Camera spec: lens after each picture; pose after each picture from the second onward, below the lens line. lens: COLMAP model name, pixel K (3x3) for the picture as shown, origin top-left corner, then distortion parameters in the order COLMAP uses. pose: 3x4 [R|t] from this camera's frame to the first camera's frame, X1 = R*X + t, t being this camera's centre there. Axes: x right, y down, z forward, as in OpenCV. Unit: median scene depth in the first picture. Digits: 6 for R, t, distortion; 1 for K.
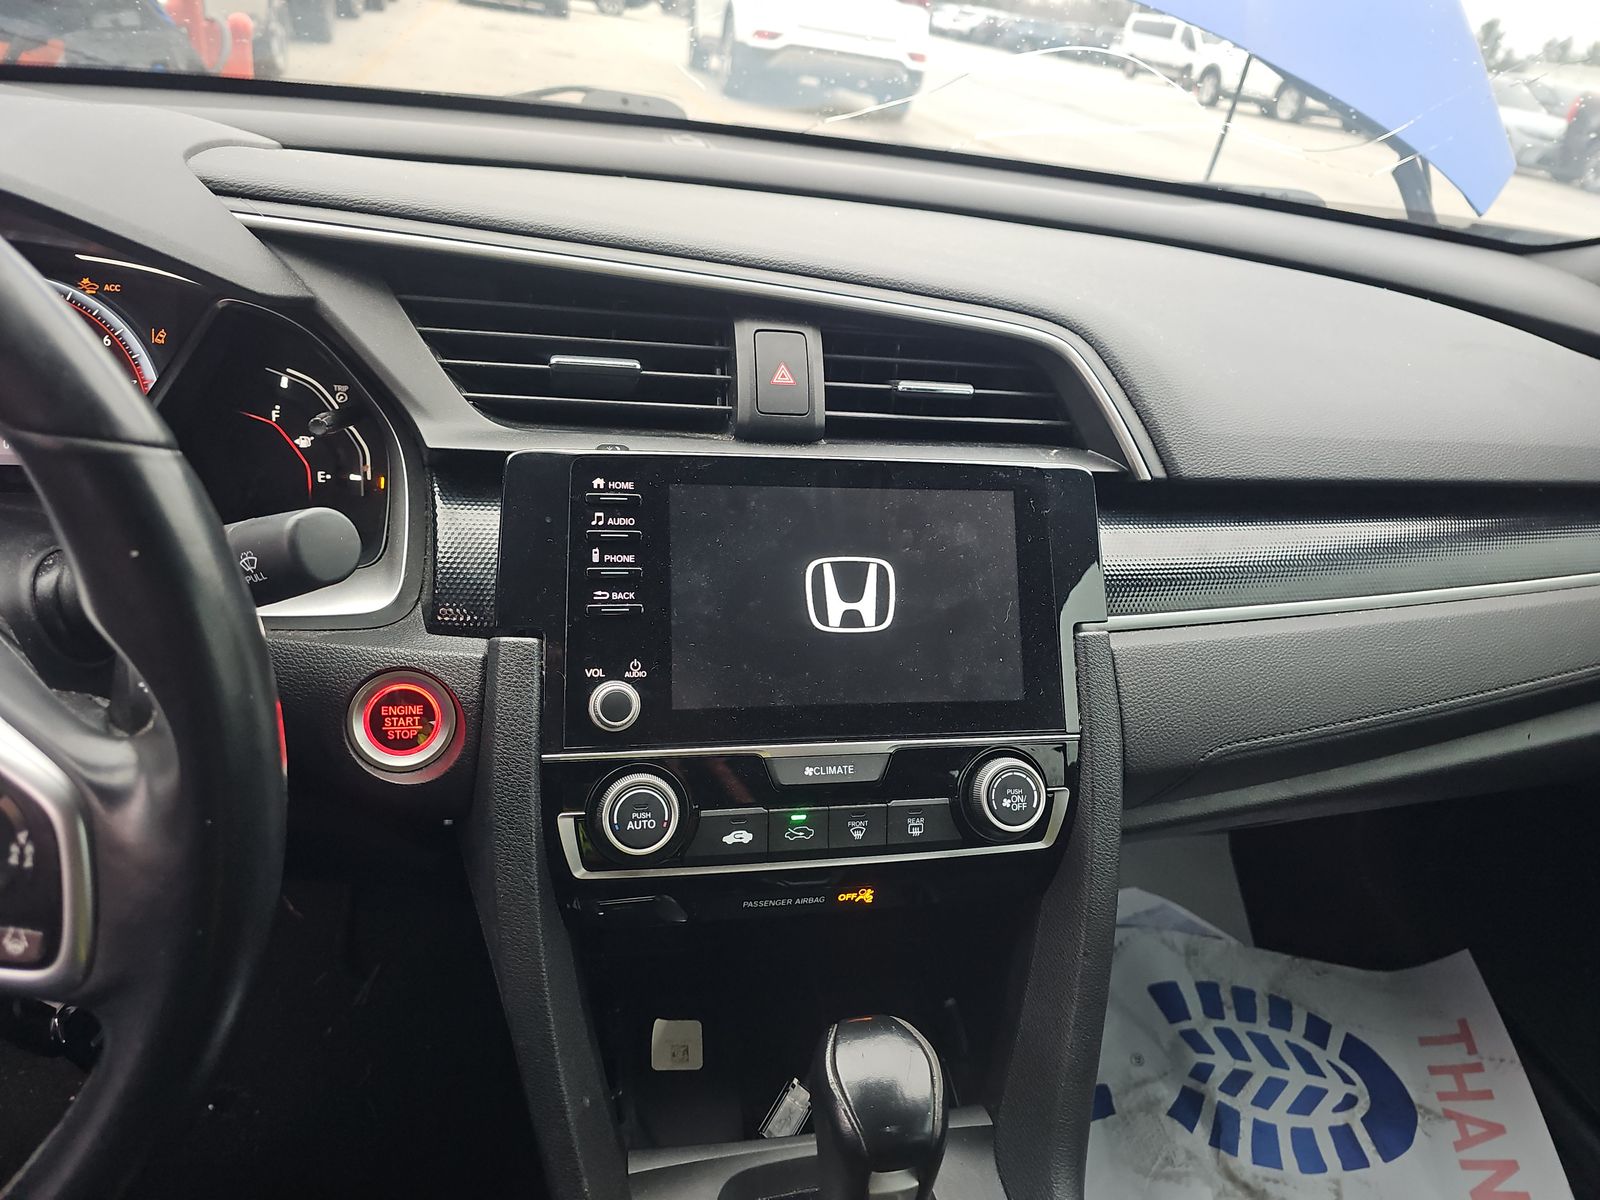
lens RADIAL K [[1061.9, 0, 793.4], [0, 1061.9, 599.4], [0, 0, 1]] dist [0.026057, -0.018049]
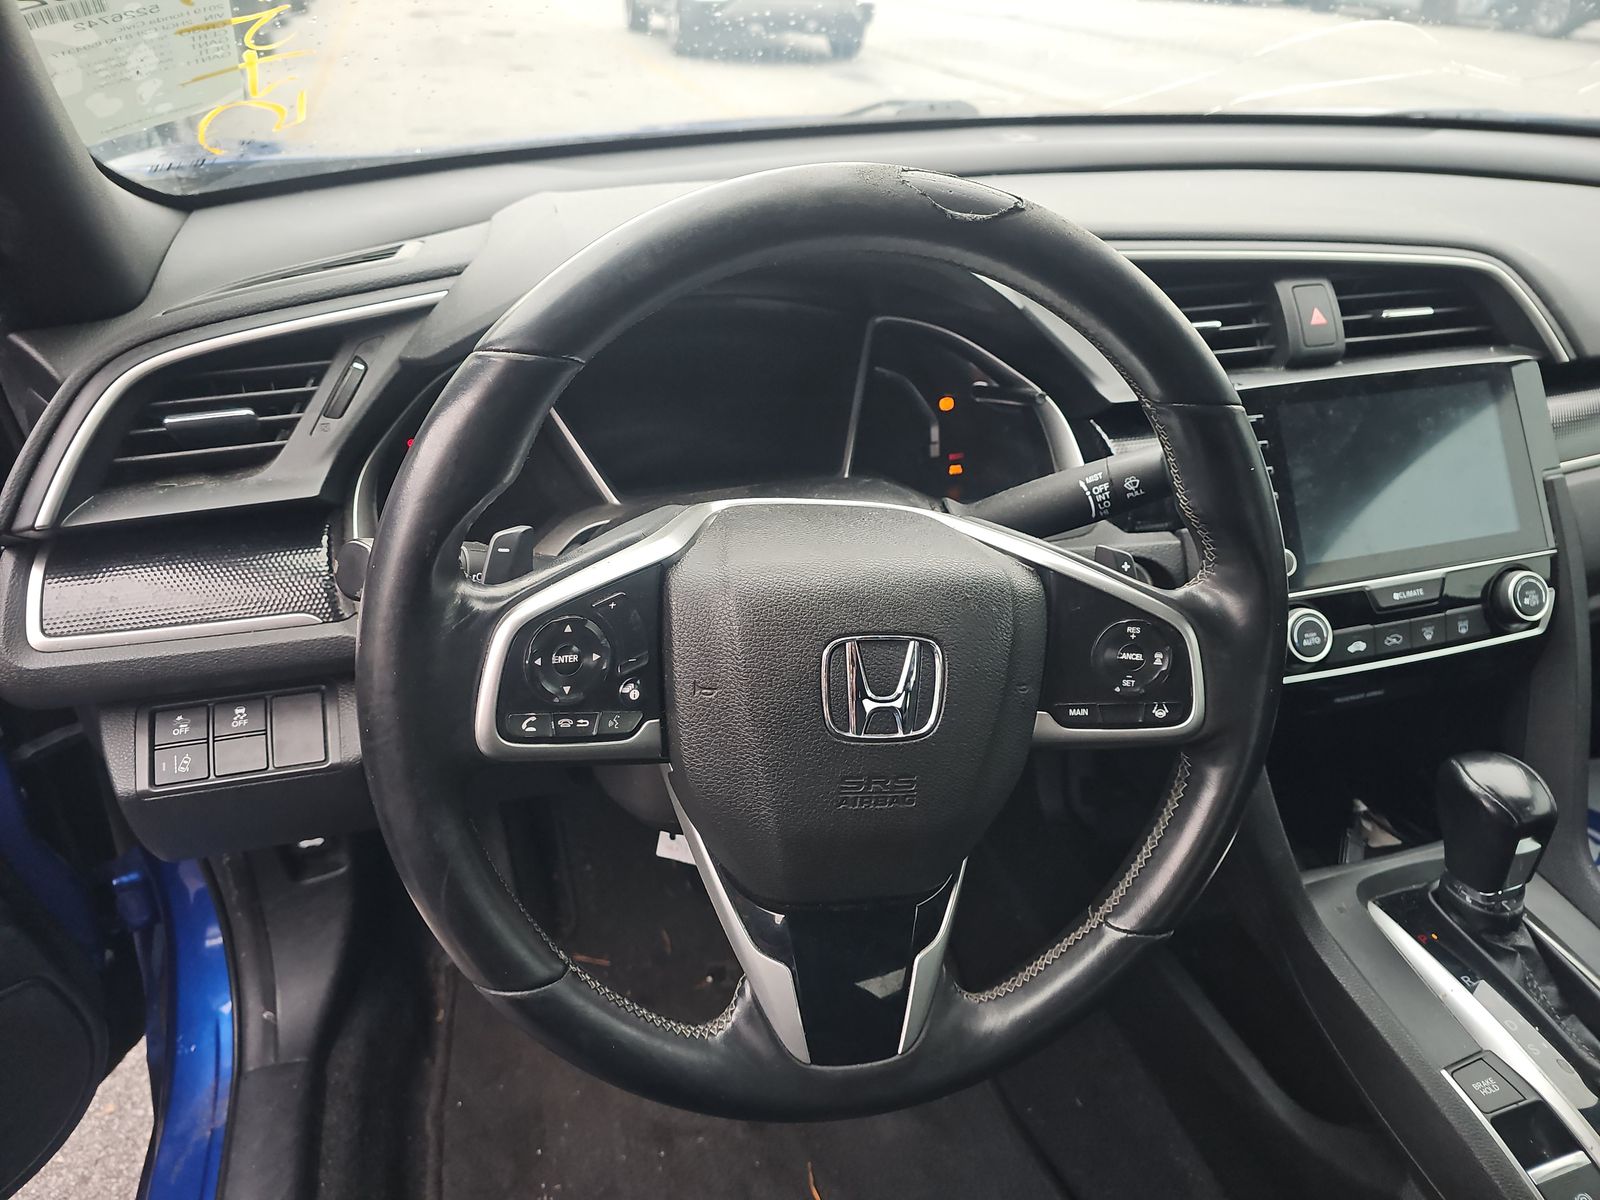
lens RADIAL K [[1061.9, 0, 798.8], [0, 1061.9, 603.5], [0, 0, 1]] dist [0.026057, -0.018049]
pose [[0.990795, -0.134766, 0.012779, -0.690074], [0.134018, 0.989826, 0.047784, -0.001436], [-0.019089, -0.045631, 0.998776, -0.351448]]
